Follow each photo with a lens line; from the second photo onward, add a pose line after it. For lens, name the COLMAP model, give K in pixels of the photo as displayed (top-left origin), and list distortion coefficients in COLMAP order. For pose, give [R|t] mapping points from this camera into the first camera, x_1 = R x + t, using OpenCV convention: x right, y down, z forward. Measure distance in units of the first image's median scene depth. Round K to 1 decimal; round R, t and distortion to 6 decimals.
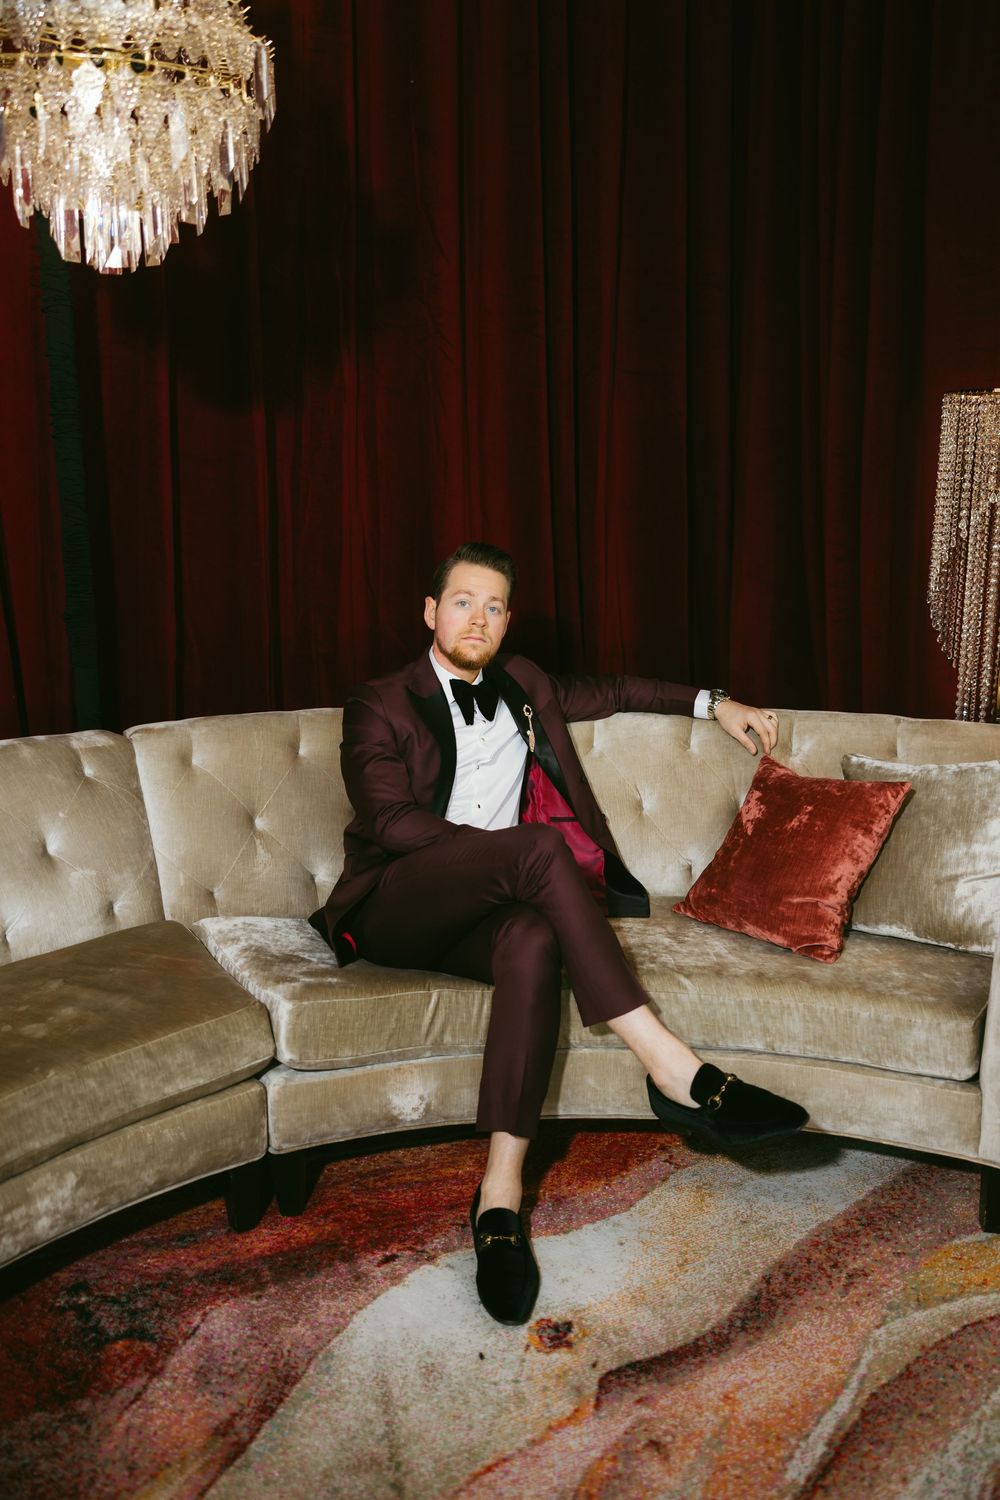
lens RADIAL K [[1427.6, 0, 493.0], [0, 1427.6, 745.9], [0, 0, 1]] dist [0.163069, 0.000000]
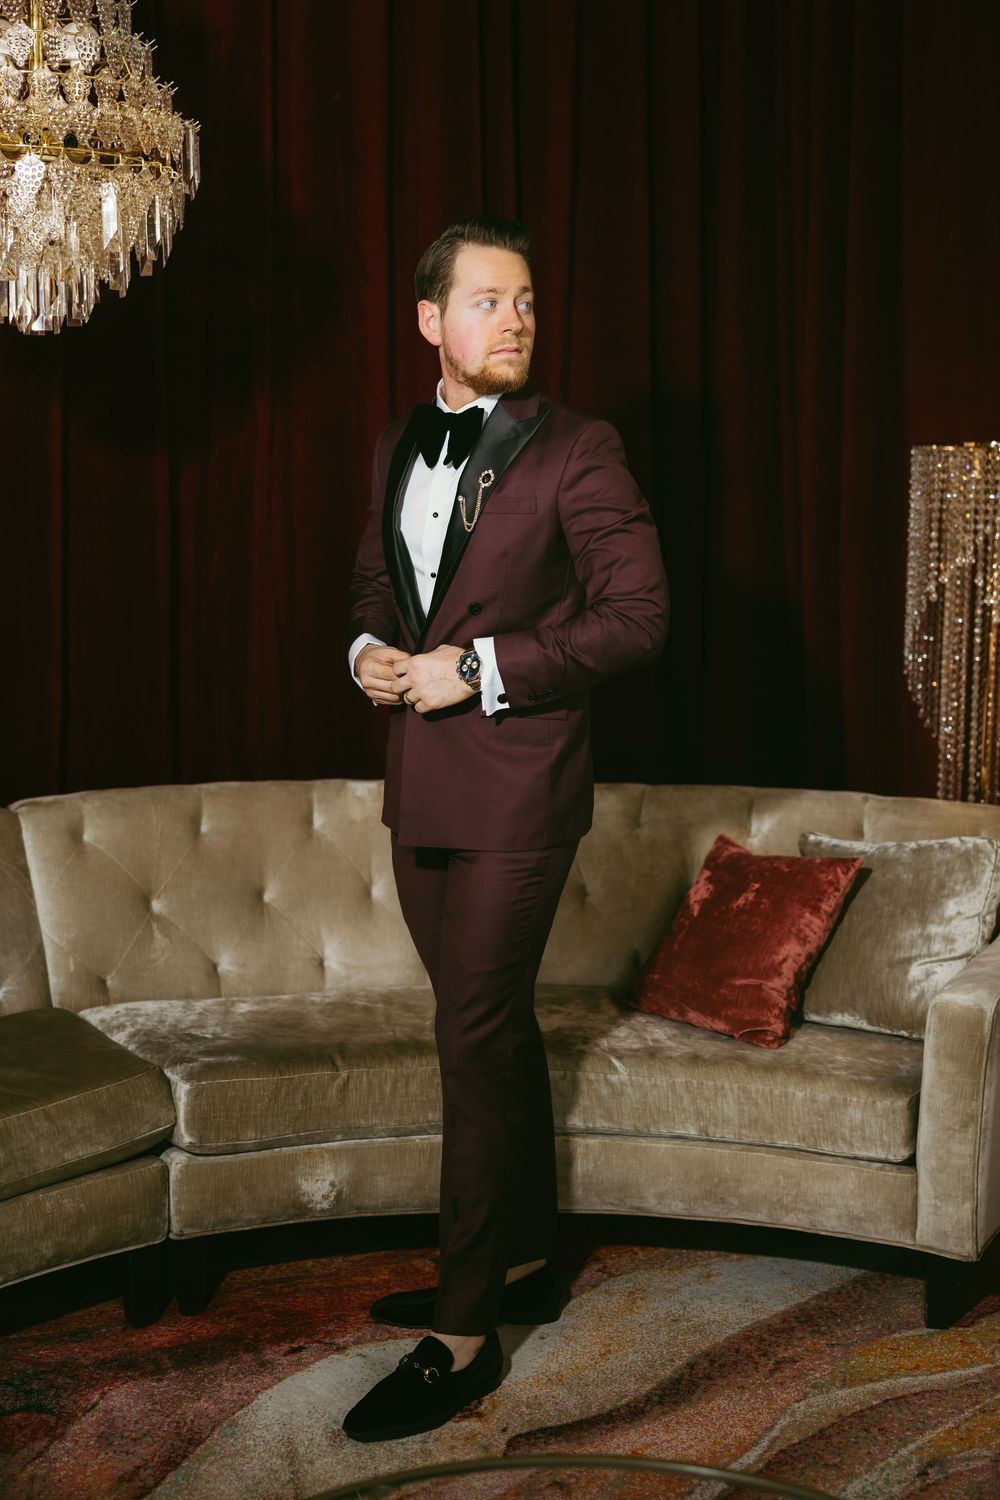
lens RADIAL K [[2127.3, 0, 466.8], [0, 2127.3, 784.6], [0, 0, 1]] dist [0.170601, 0.000000]
pose [[0.999972, 0.006414, 0.003747, 0.031593], [-0.006162, 0.997951, -0.063687, 0.073676], [-0.004148, 0.063662, 0.997963, -0.411486]]
